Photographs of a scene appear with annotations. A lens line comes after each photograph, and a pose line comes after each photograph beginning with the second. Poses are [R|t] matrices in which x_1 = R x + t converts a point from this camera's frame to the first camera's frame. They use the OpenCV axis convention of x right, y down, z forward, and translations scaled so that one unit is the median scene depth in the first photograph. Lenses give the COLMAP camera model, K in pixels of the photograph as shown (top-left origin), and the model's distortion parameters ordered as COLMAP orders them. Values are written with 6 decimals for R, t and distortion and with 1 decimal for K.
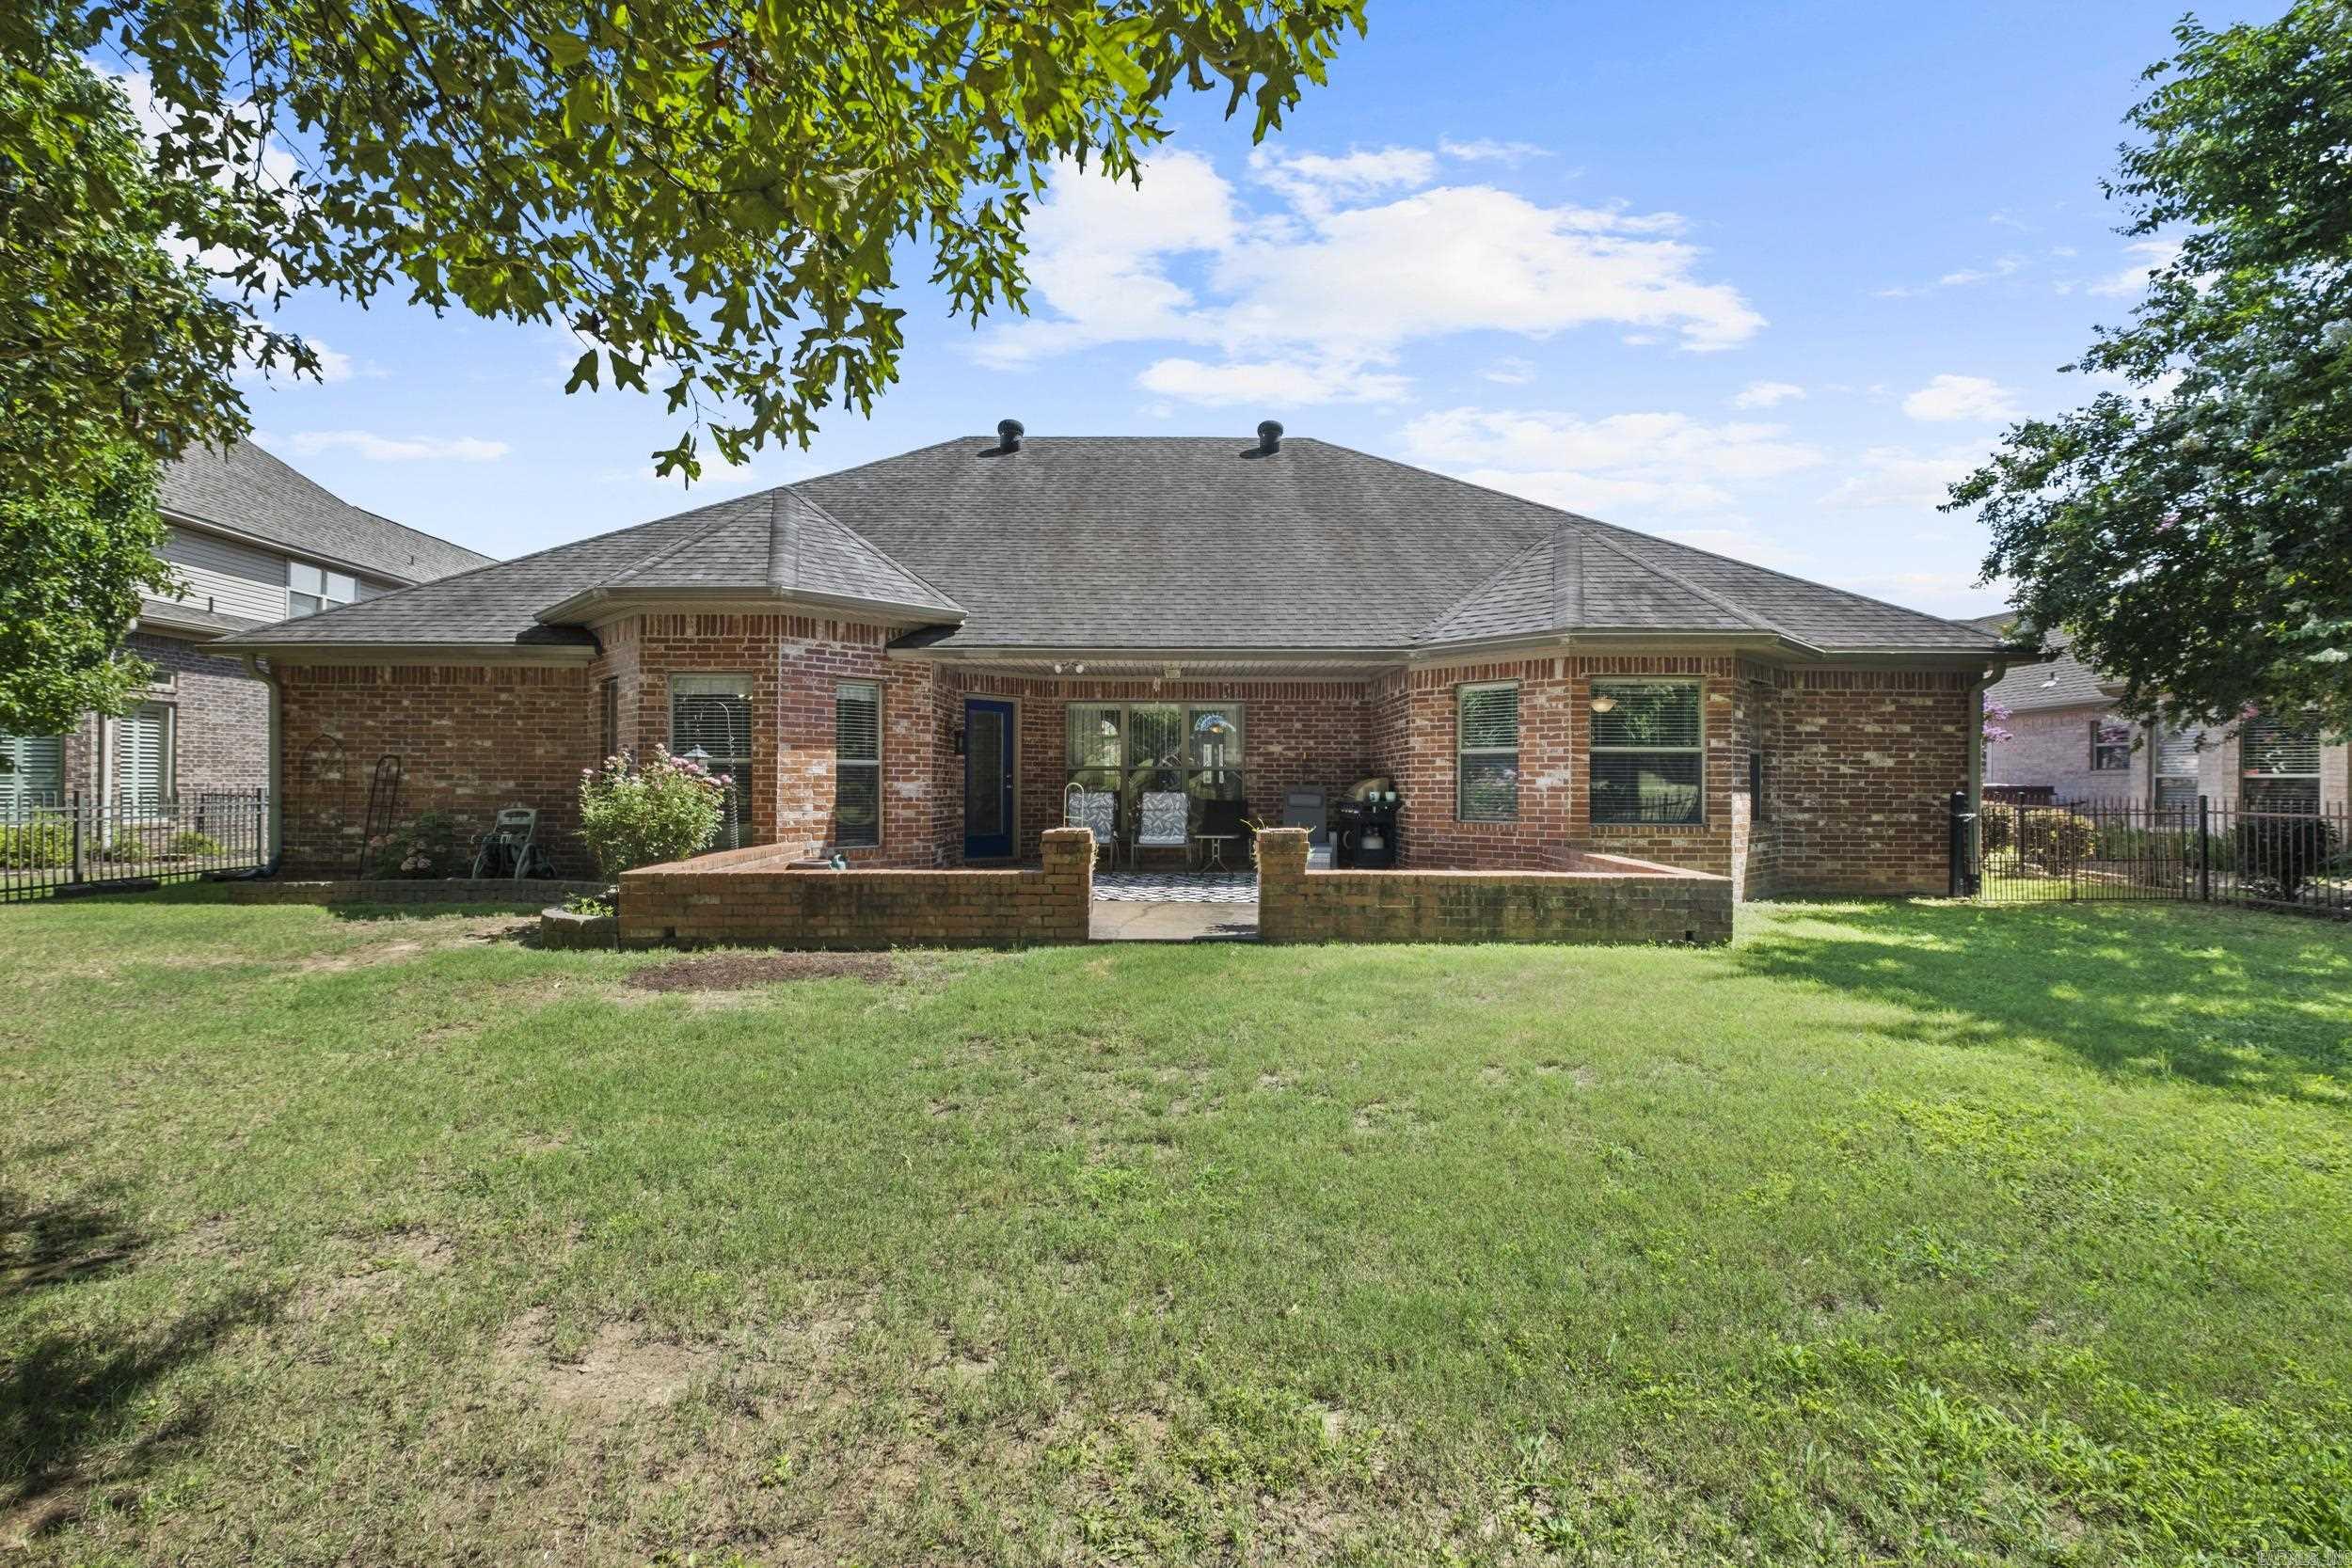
lens RADIAL K [[1056.3, 0, 1153.2], [0, 1056.3, 778.6], [0, 0, 1]] dist [-0.004150, -0.000152]
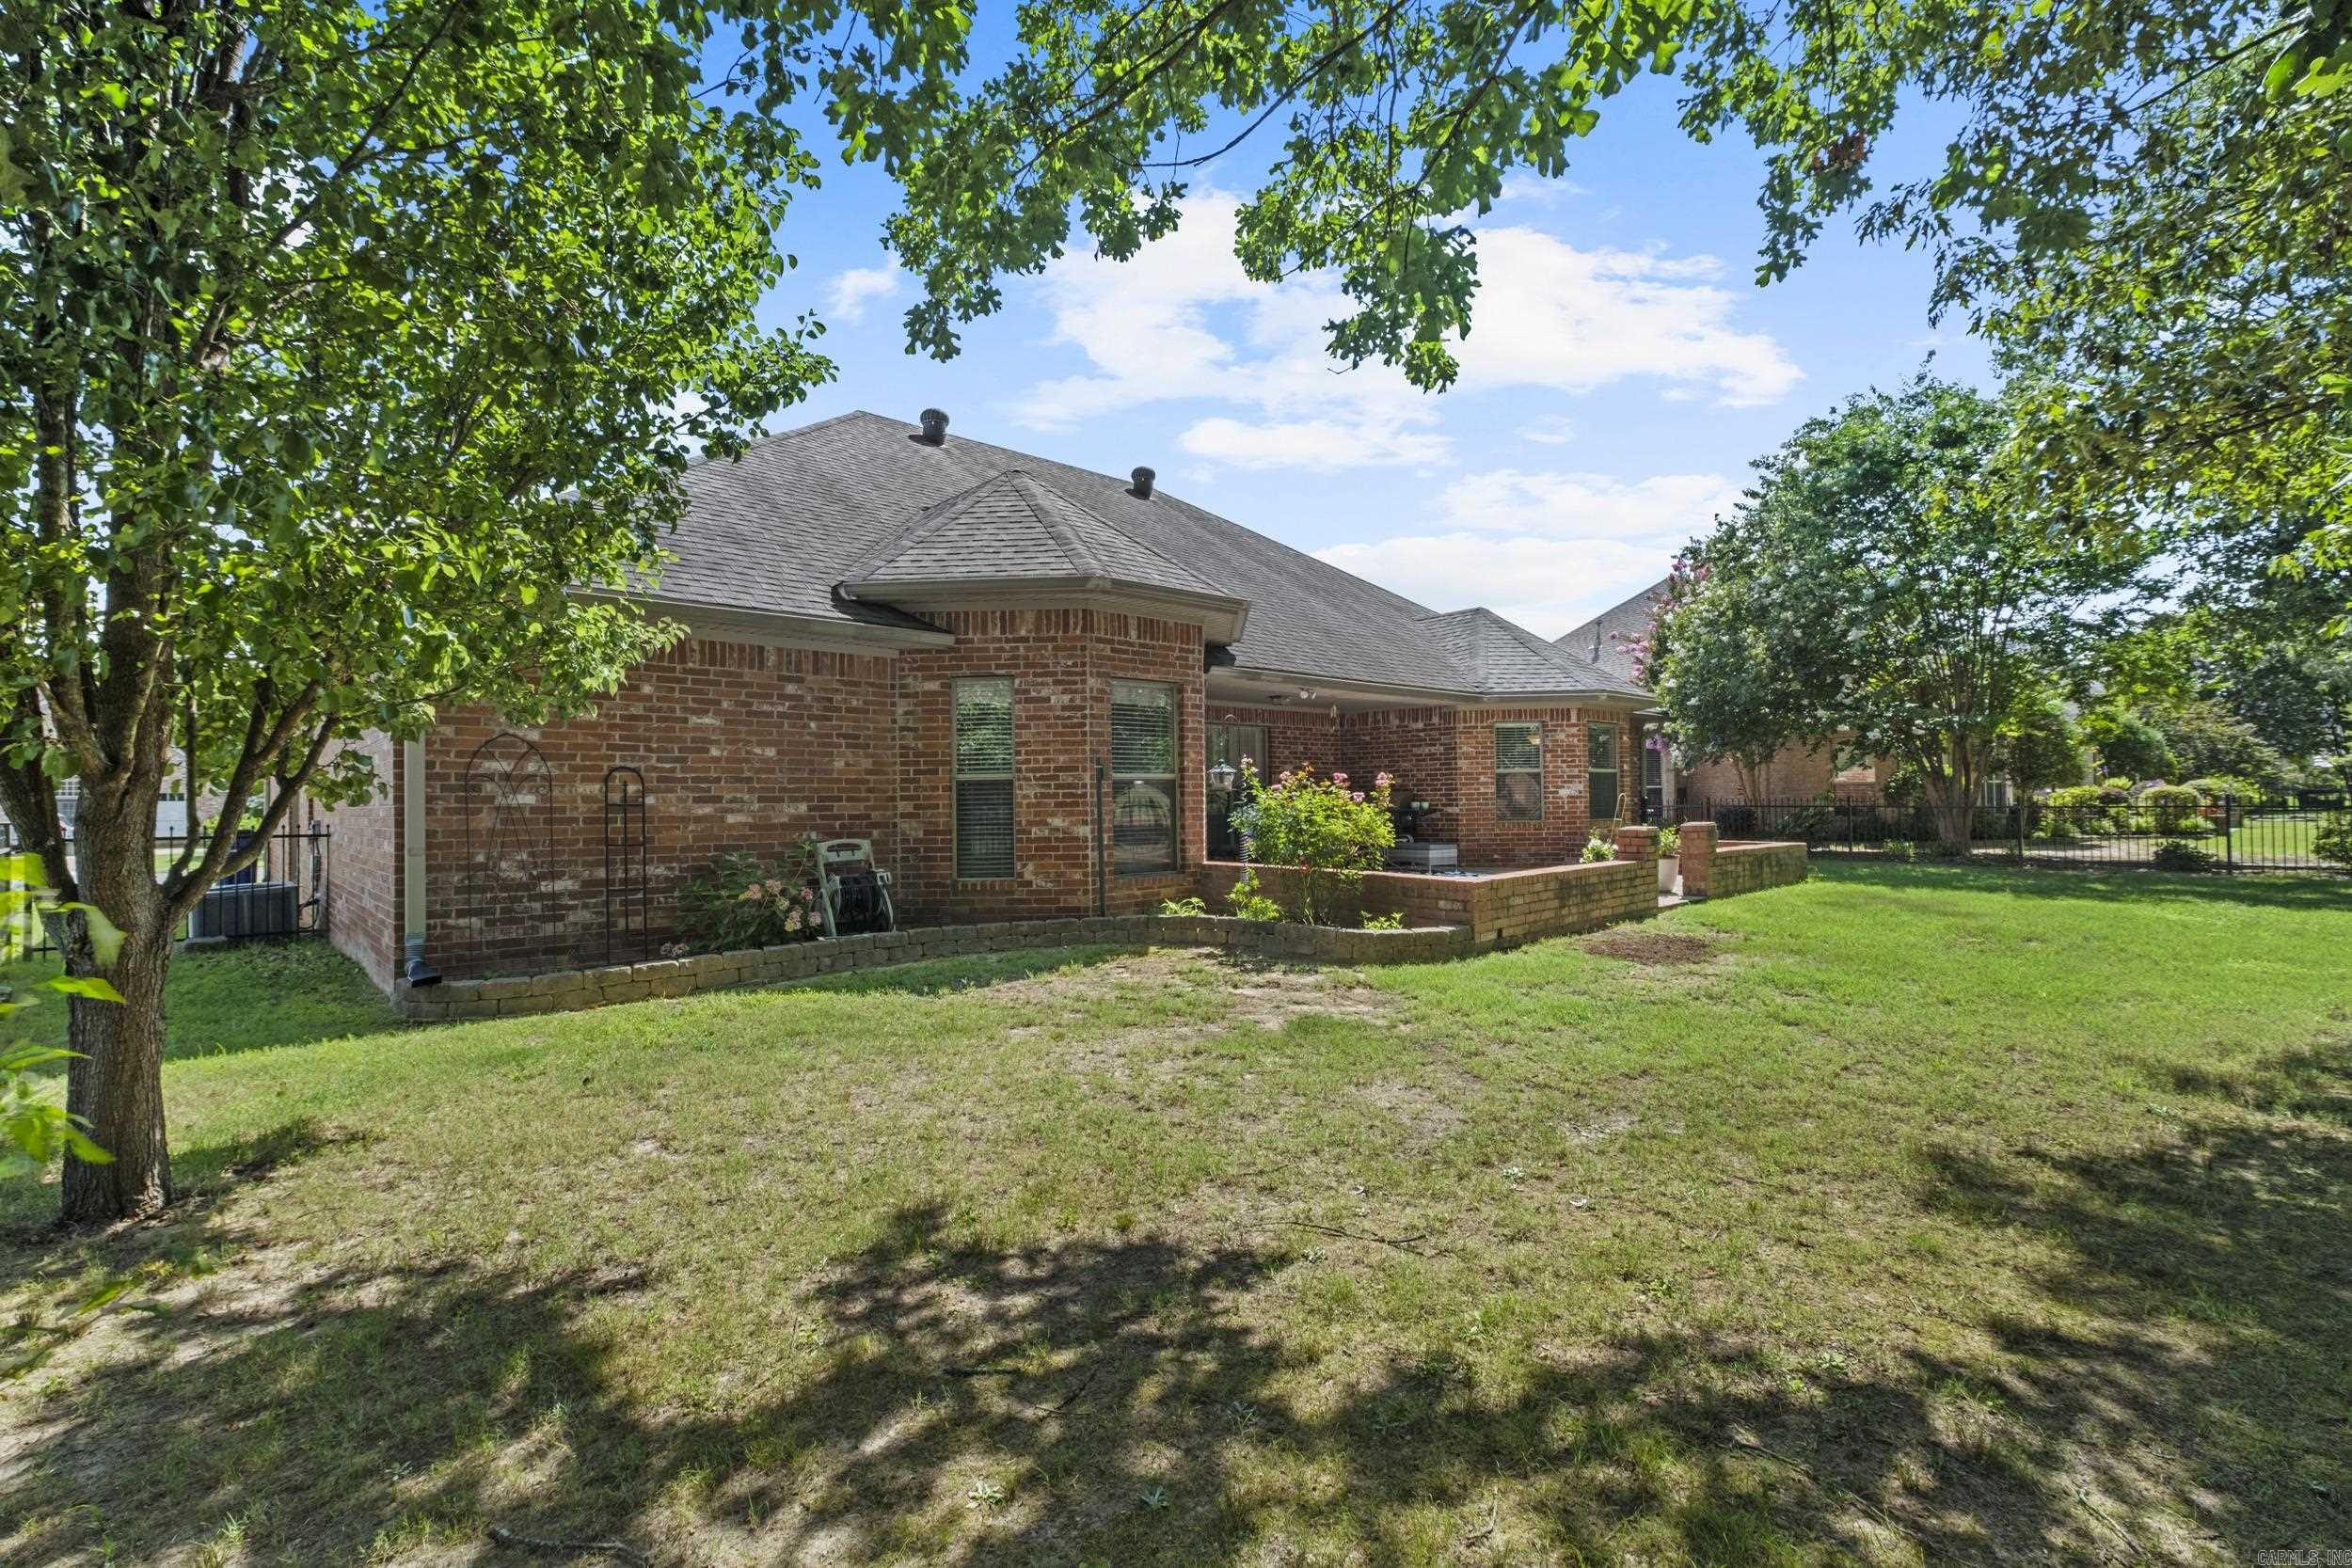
lens RADIAL K [[1056.3, 0, 1153.2], [0, 1056.3, 778.6], [0, 0, 1]] dist [-0.004150, -0.000152]
pose [[0.727002, 0.000860, 0.686635, -0.941539], [0.011437, 0.999845, -0.013361, -0.002487], [-0.686540, 0.017566, 0.726880, 0.295543]]
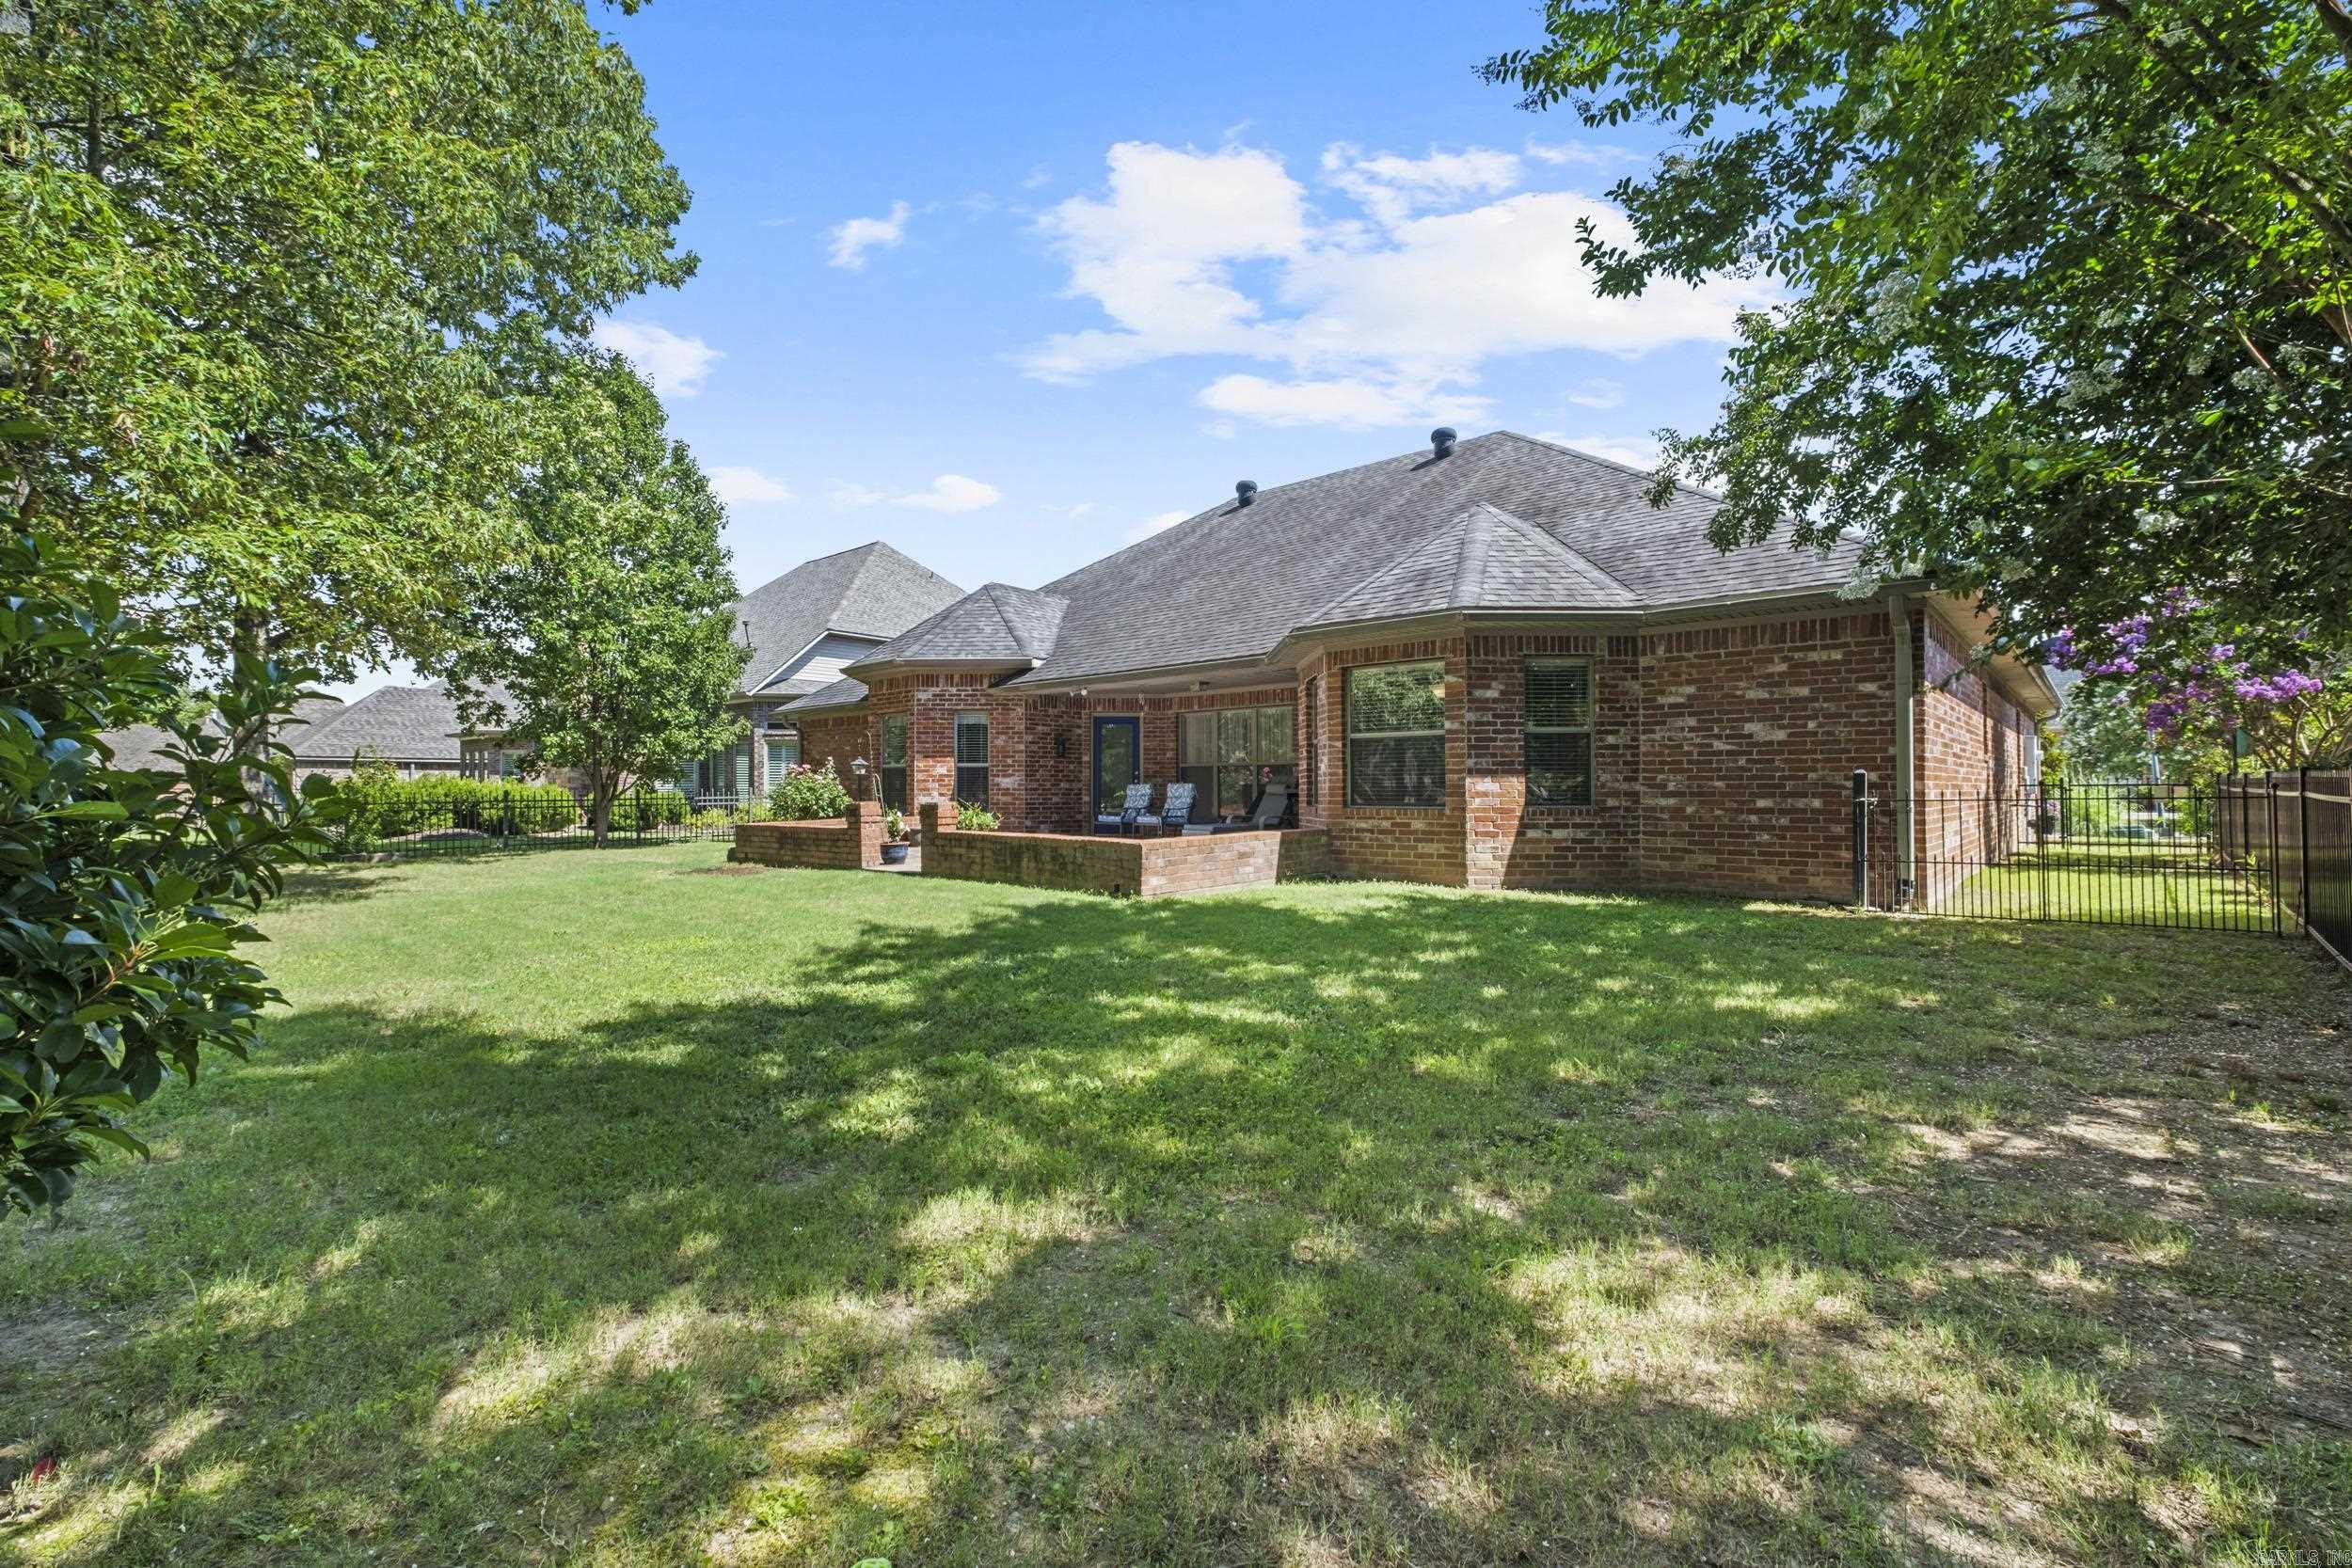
lens RADIAL K [[1056.3, 0, 1153.2], [0, 1056.3, 778.6], [0, 0, 1]] dist [-0.004150, -0.000152]
pose [[0.717798, -0.015212, -0.696086, 0.915484], [0.008763, 0.999879, -0.012815, 0.024283], [0.696197, 0.003099, 0.717844, 0.086367]]
